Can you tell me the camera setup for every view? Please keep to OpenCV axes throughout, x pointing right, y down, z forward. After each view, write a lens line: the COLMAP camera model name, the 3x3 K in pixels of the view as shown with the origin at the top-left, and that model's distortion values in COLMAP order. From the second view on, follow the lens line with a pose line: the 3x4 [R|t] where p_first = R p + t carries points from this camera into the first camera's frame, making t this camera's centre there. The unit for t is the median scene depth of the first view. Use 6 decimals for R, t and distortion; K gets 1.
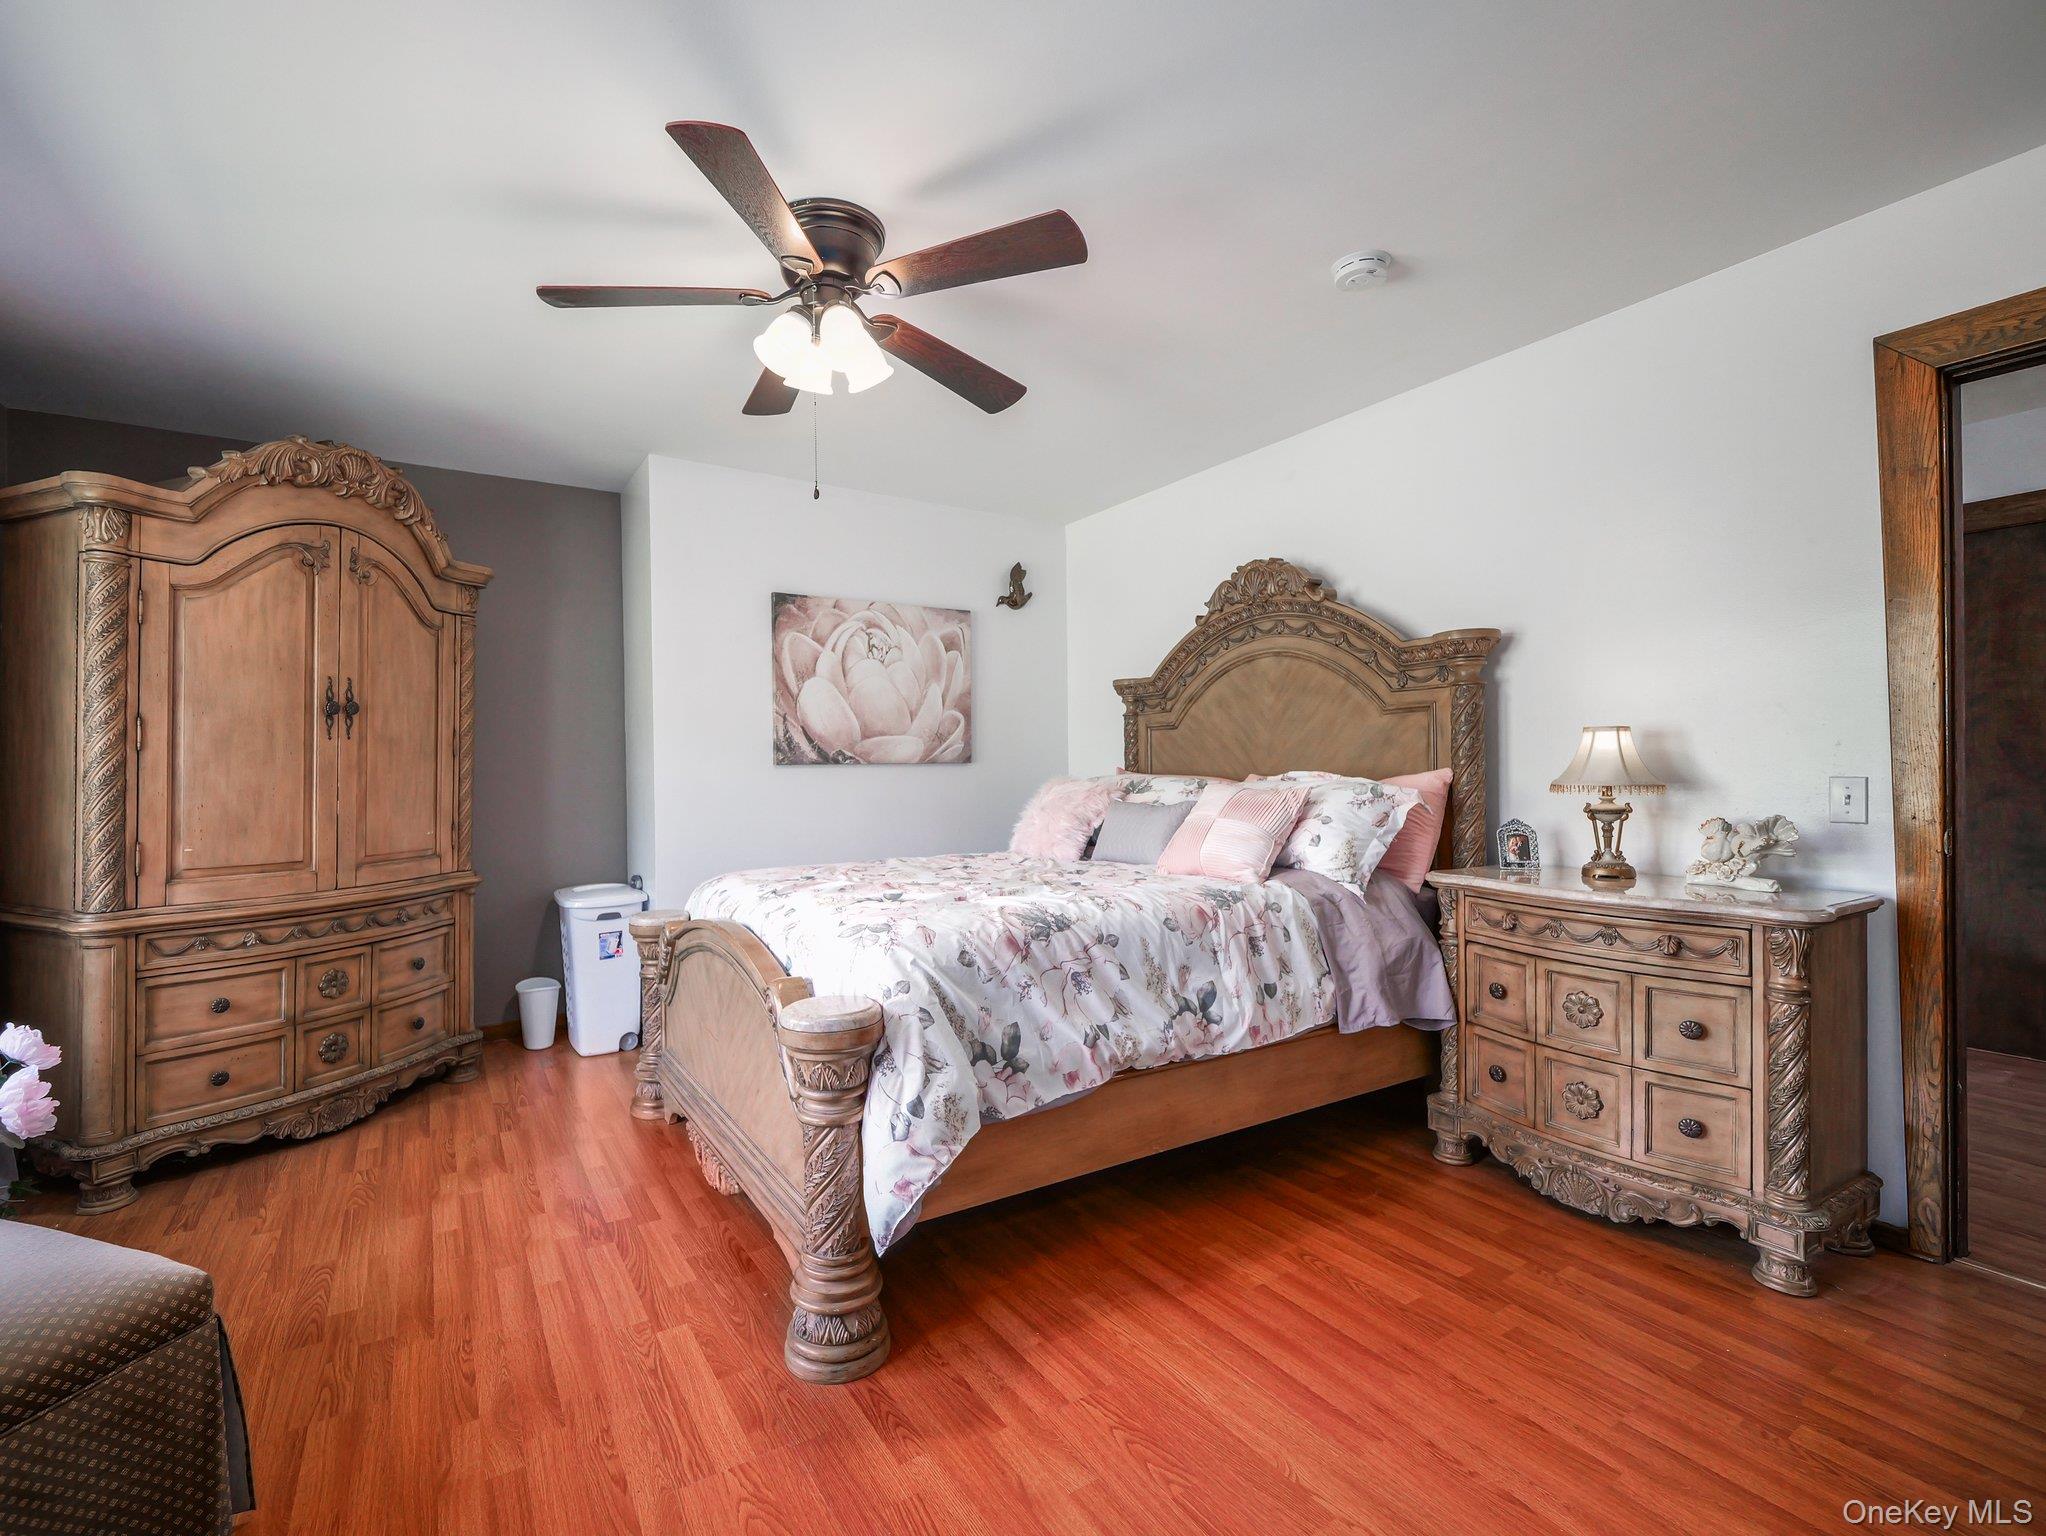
lens RADIAL K [[884.3, 0, 1003.5], [0, 884.3, 762.8], [0, 0, 1]] dist [0.001704, -0.002663]
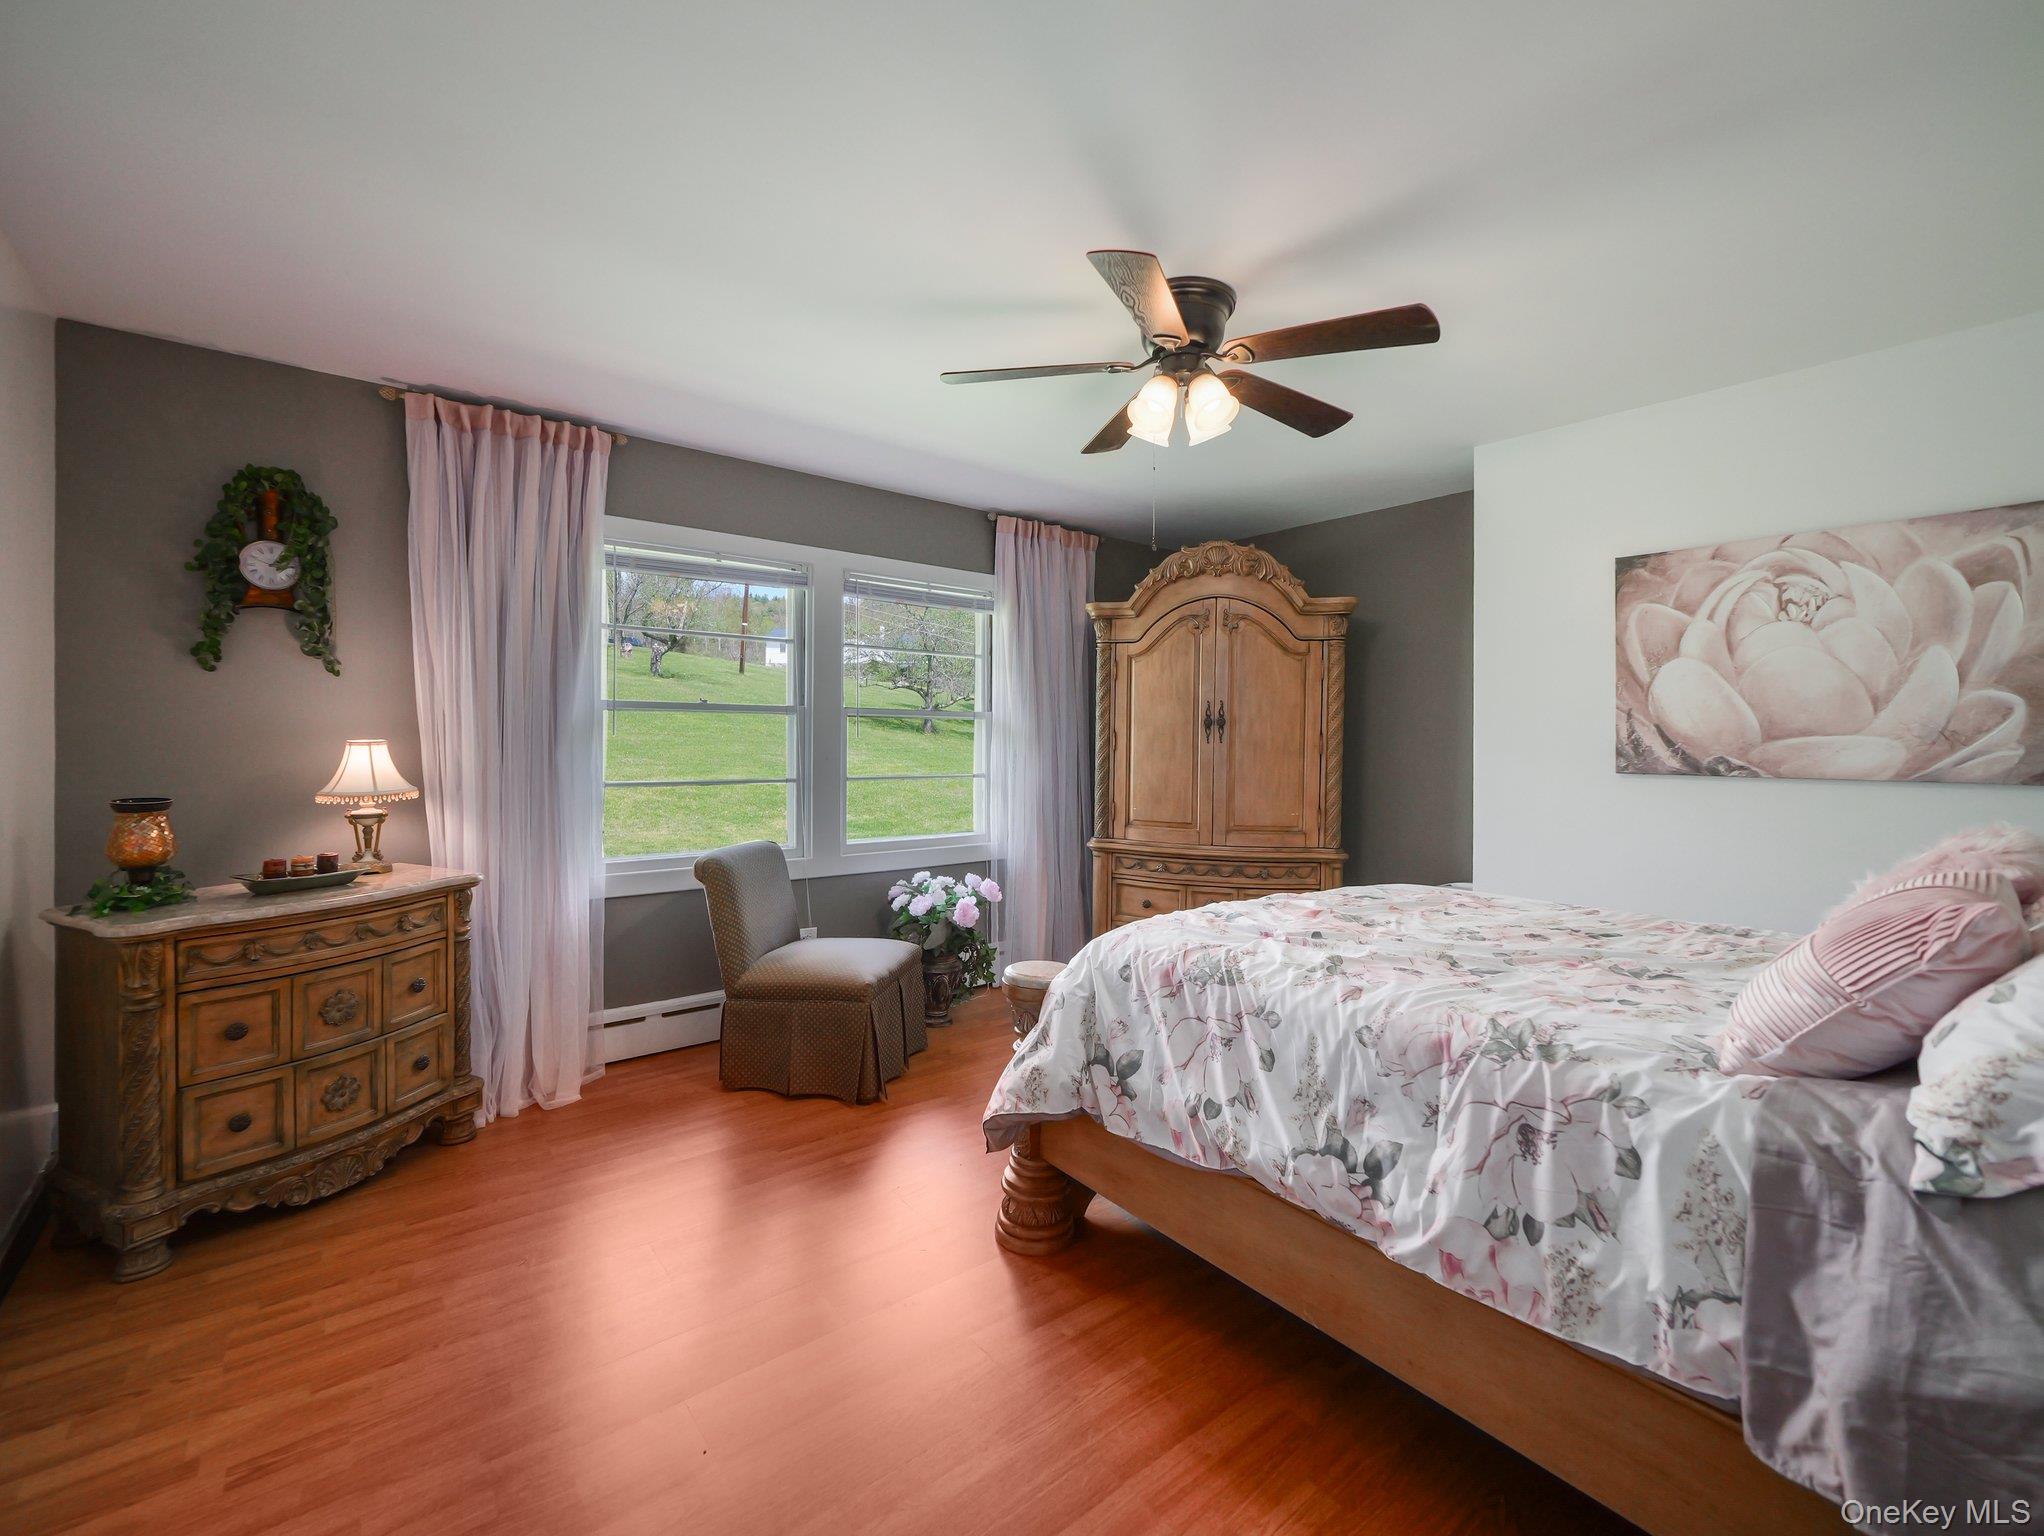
lens RADIAL K [[883.5, 0, 1002.8], [0, 883.5, 748.0], [0, 0, 1]] dist [0.001704, -0.002663]
pose [[0.108595, 0.020635, -0.993872, 0.661659], [-0.005732, 0.999781, 0.020132, -0.046023], [0.994070, 0.003511, 0.108690, 0.493302]]
